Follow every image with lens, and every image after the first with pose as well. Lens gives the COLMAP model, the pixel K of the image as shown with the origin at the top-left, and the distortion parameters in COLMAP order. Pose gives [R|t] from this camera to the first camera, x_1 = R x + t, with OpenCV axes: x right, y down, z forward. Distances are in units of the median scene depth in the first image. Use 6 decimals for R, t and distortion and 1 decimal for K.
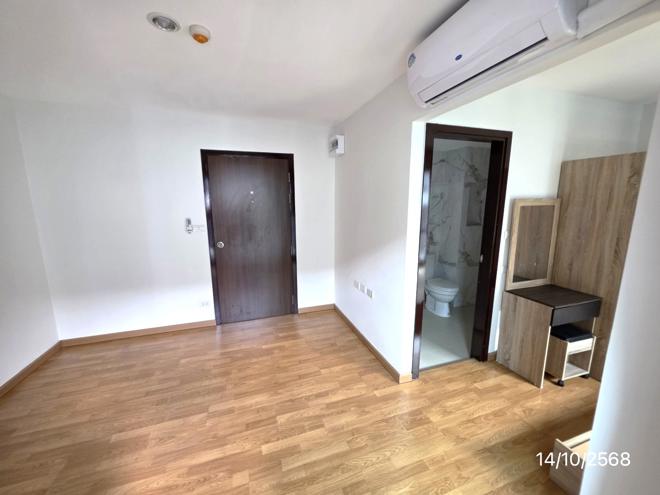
lens RADIAL K [[264.5, 0, 329.3], [0, 264.5, 248.9], [0, 0, 1]] dist [0.000447, -0.000012]
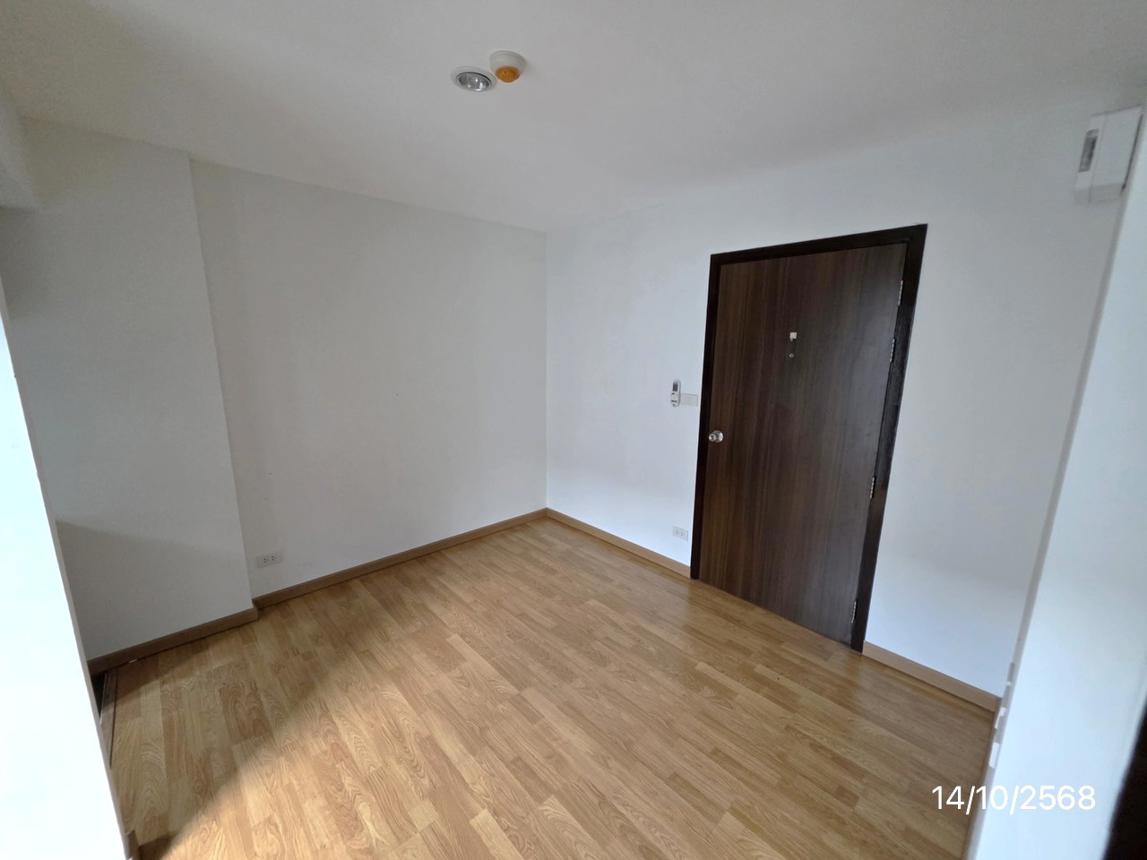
lens RADIAL K [[459.7, 0, 572.3], [0, 459.7, 432.4], [0, 0, 1]] dist [0.000447, -0.000012]
pose [[0.410966, 0.189989, -0.891634, 0.421101], [-0.174813, 0.976317, 0.127460, -0.135196], [0.894733, 0.103487, 0.434446, 0.544260]]
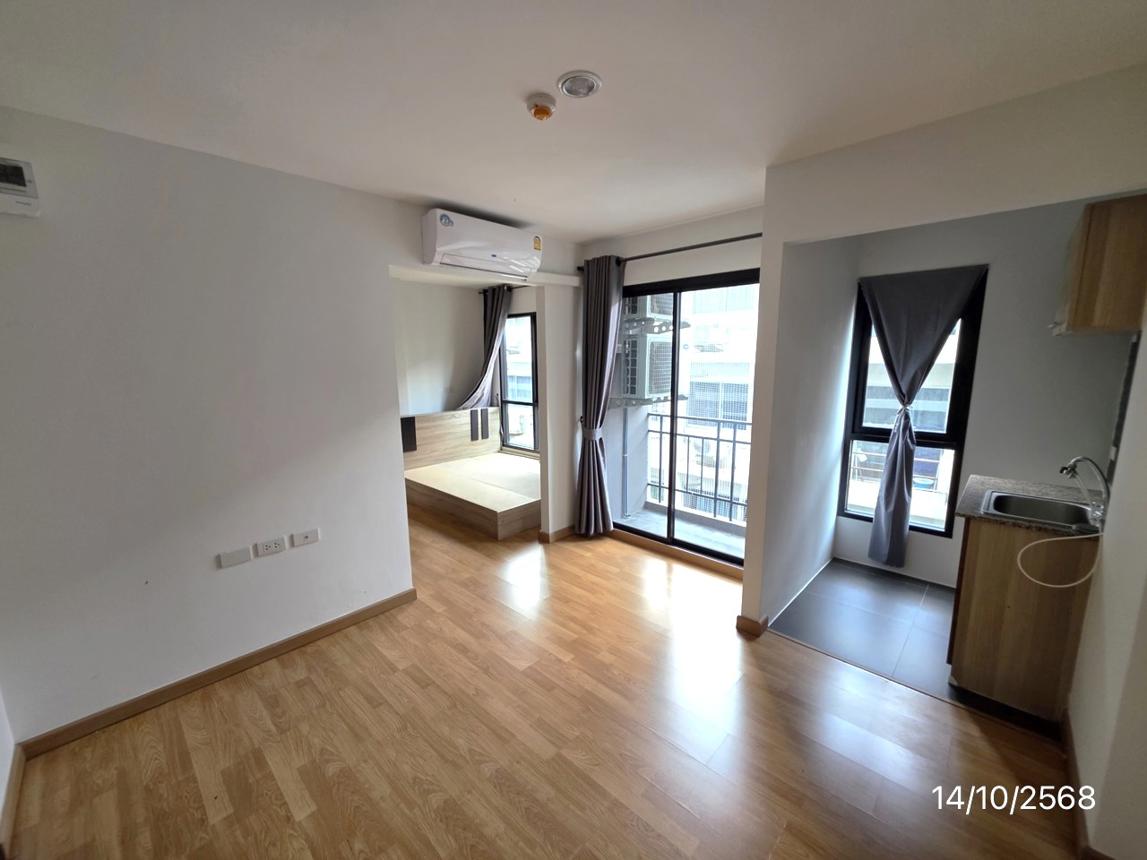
lens RADIAL K [[459.7, 0, 572.3], [0, 459.7, 432.4], [0, 0, 1]] dist [0.000447, -0.000012]
pose [[-0.470407, -0.137305, 0.871702, -1.137602], [0.166859, 0.956162, 0.240652, -0.215305], [-0.866531, 0.258655, -0.426874, 1.144994]]
